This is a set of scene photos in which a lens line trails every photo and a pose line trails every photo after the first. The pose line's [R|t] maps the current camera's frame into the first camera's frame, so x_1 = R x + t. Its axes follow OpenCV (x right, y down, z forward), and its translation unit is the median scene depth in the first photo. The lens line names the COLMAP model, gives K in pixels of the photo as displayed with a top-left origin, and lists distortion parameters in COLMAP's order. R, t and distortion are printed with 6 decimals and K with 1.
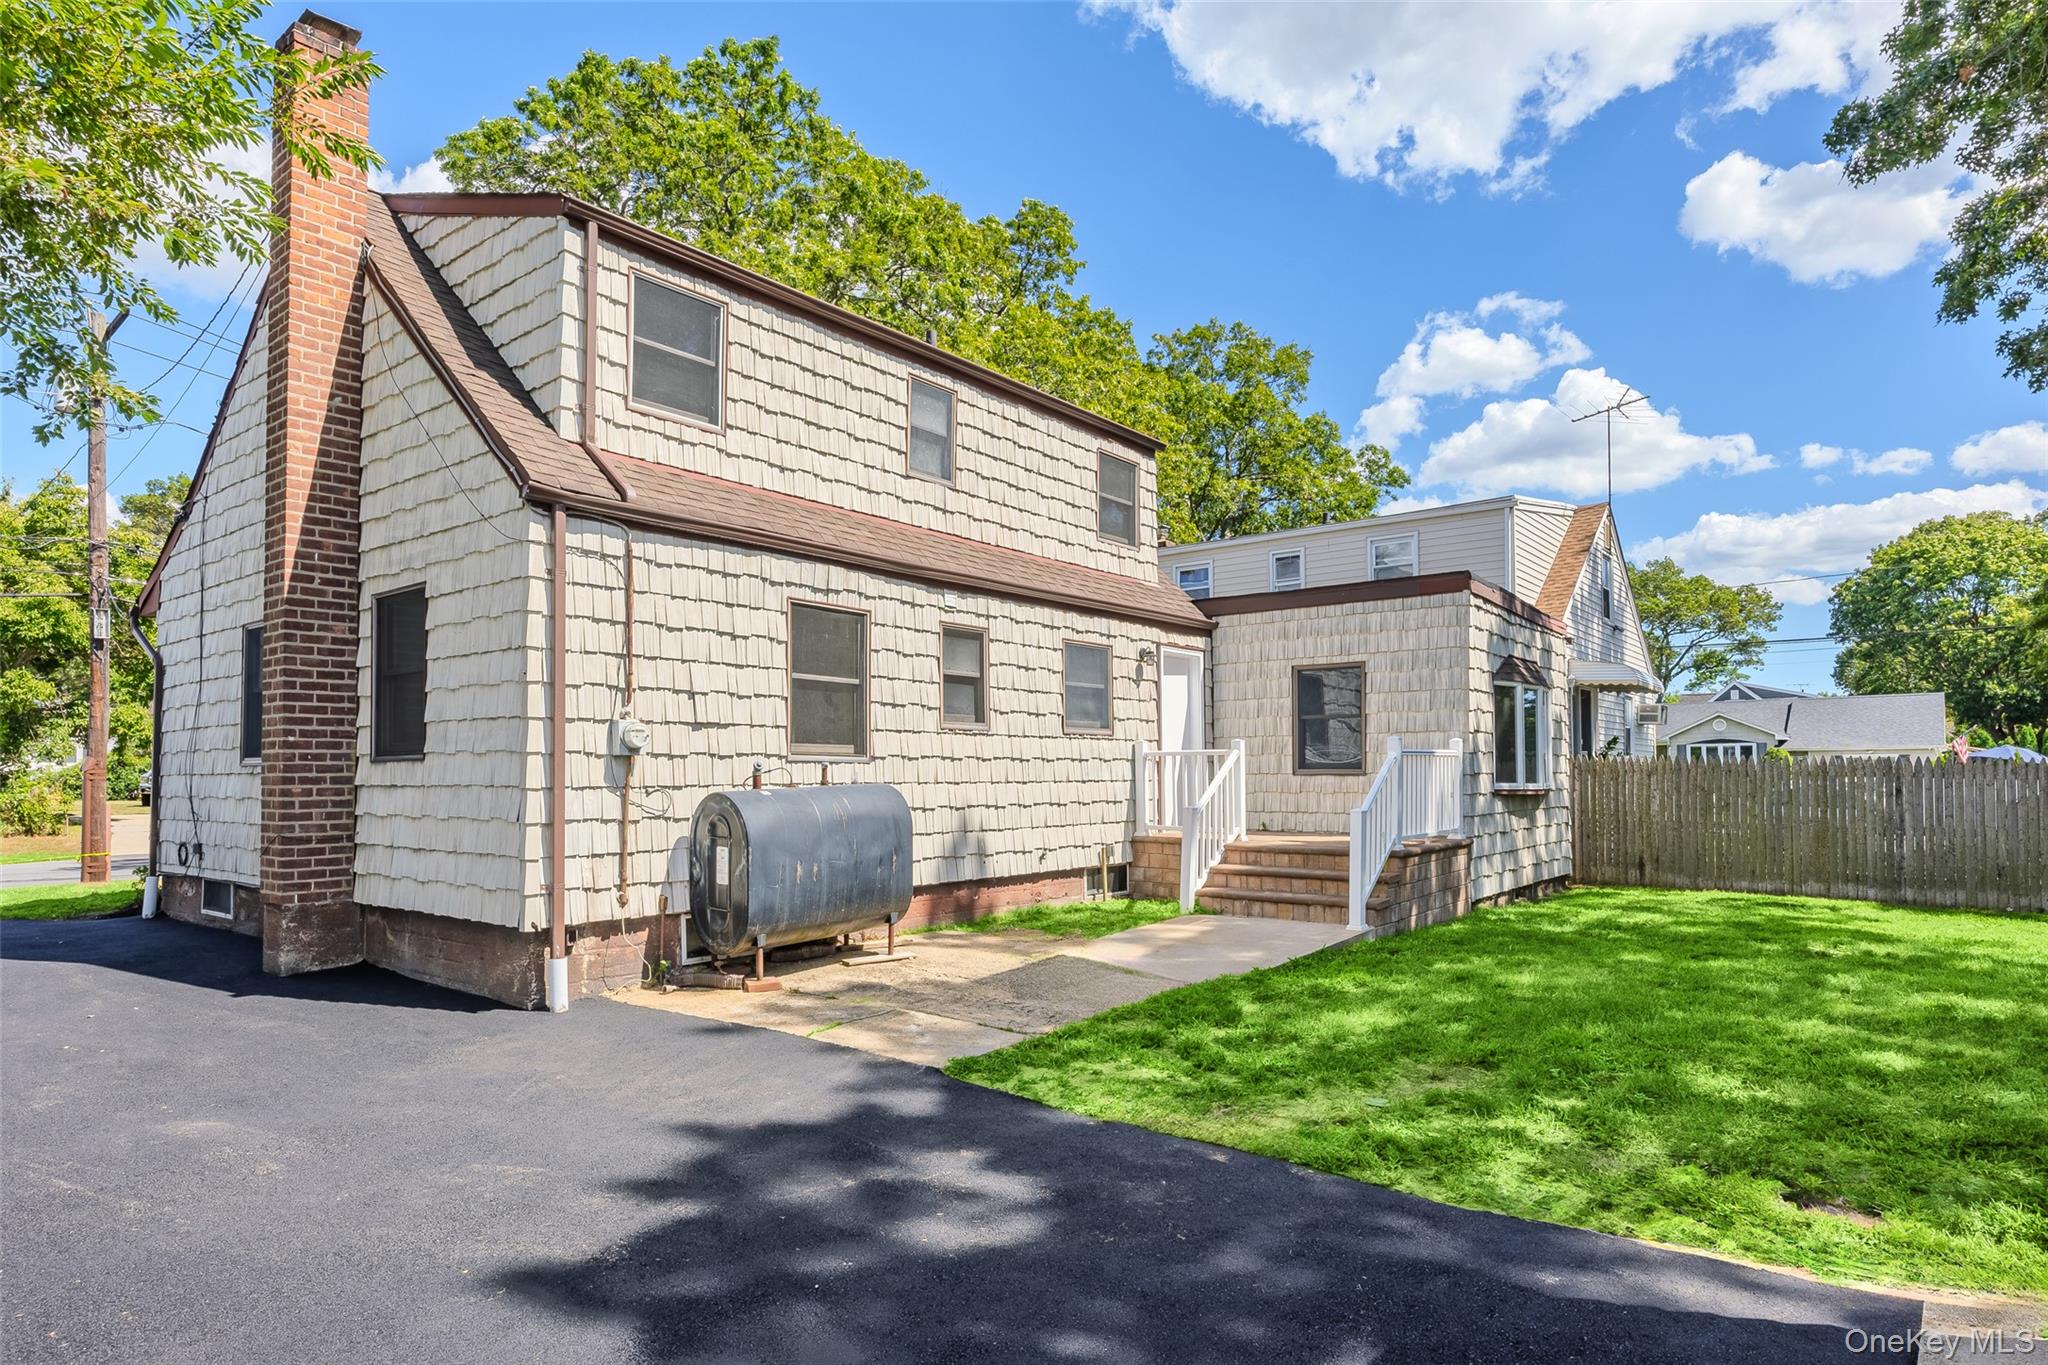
lens RADIAL K [[1163.2, 0, 1023.3], [0, 1163.2, 741.8], [0, 0, 1]] dist [-0.007726, -0.002328]
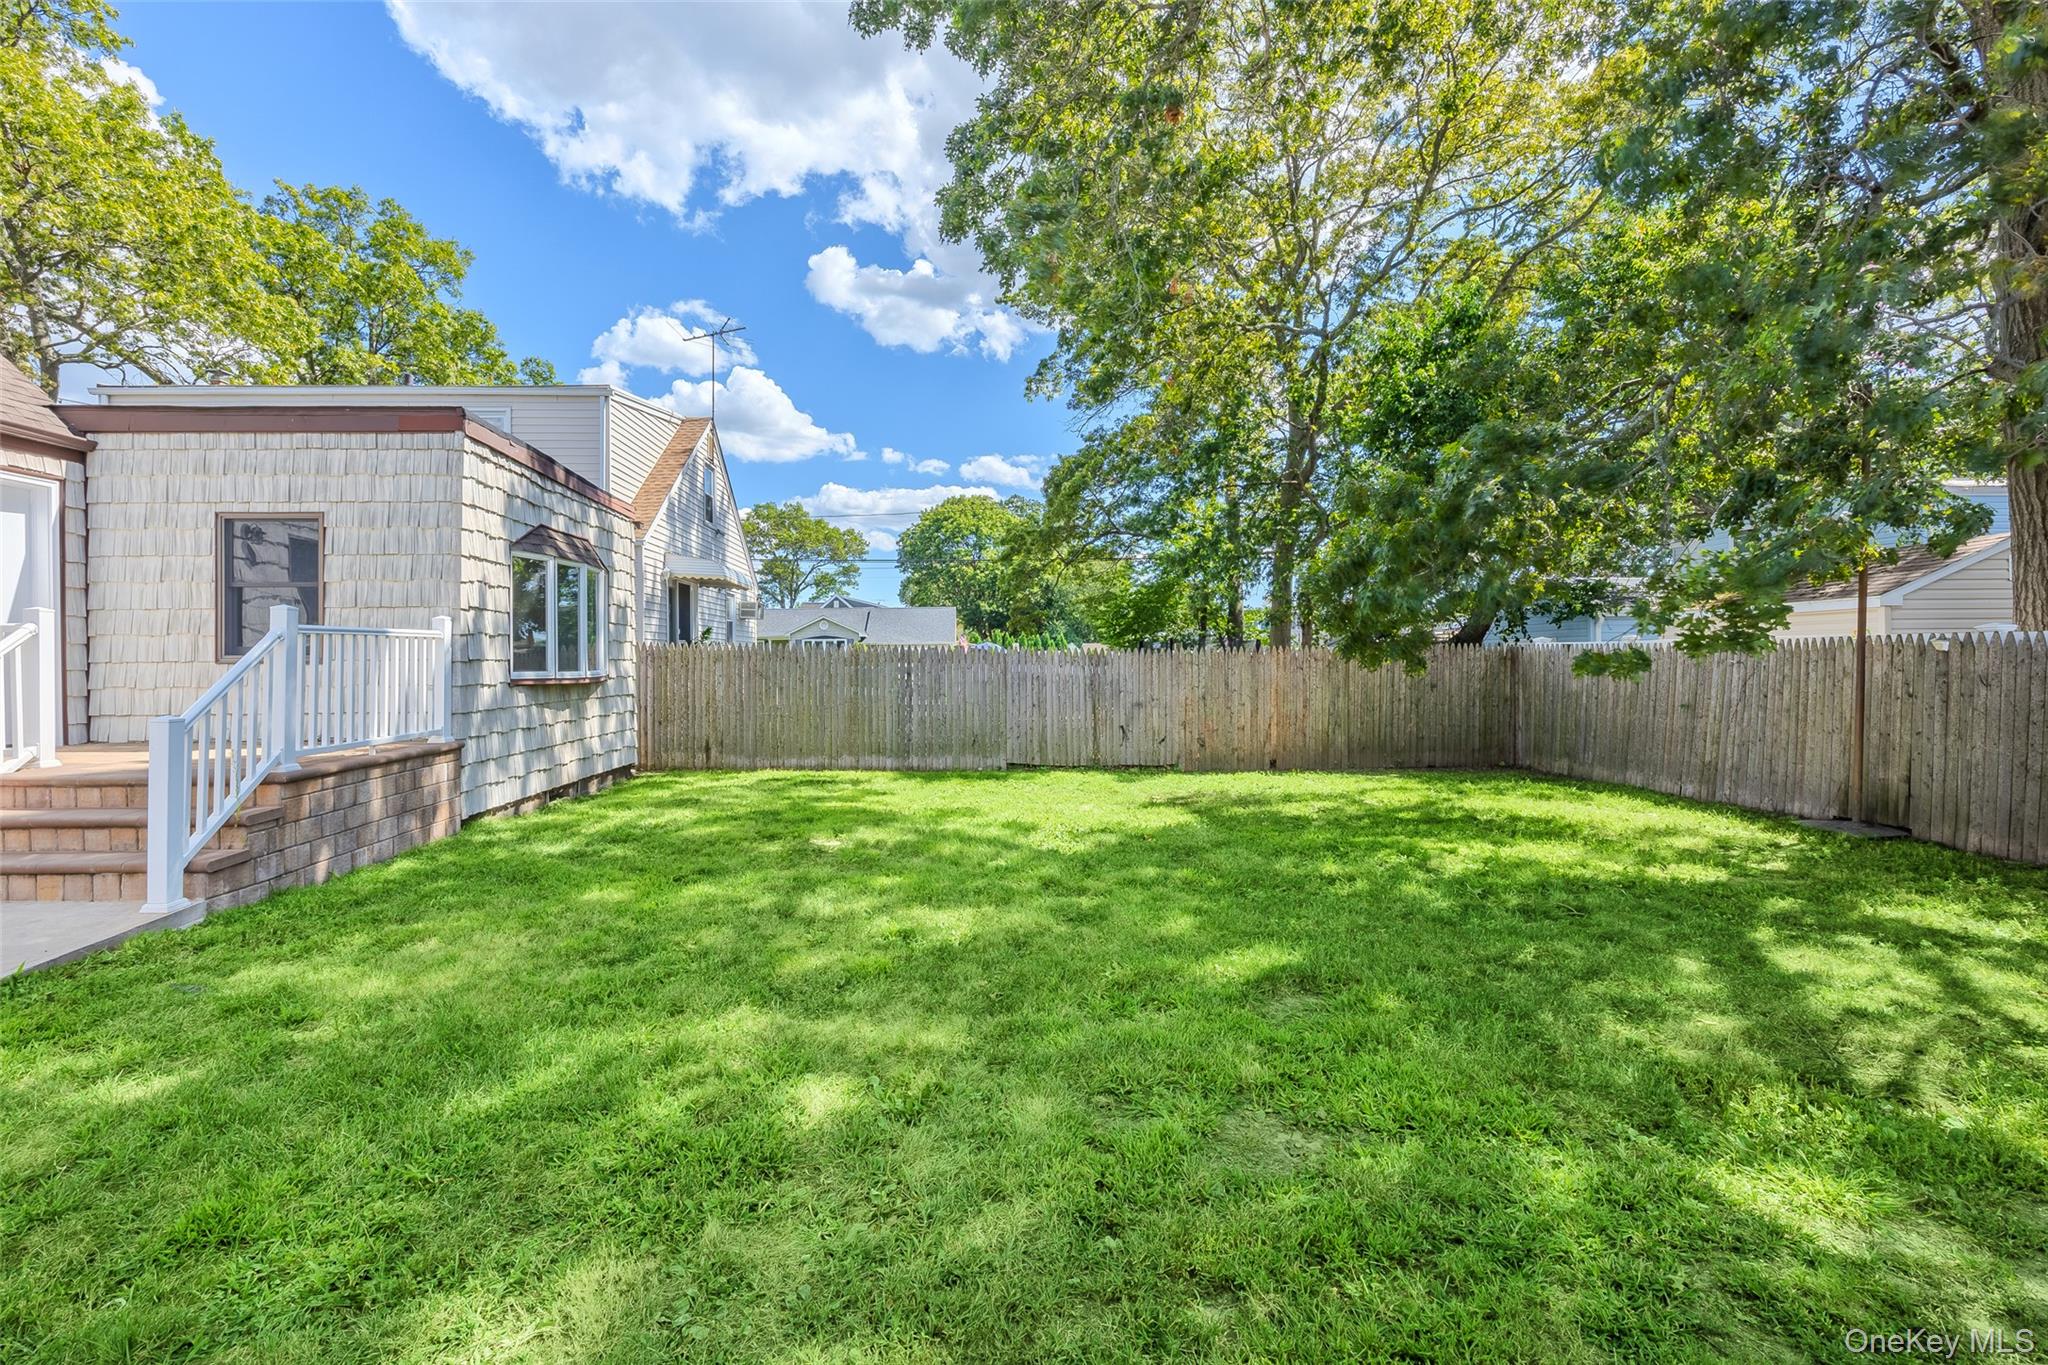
lens RADIAL K [[921.6, 0, 1023.2], [0, 921.6, 665.6], [0, 0, 1]] dist [0.000590, 0.000086]
pose [[0.737358, -0.007778, 0.675457, 0.205808], [-0.012880, 0.999590, 0.025572, 0.008333], [-0.675379, -0.027556, 0.736956, 0.228730]]
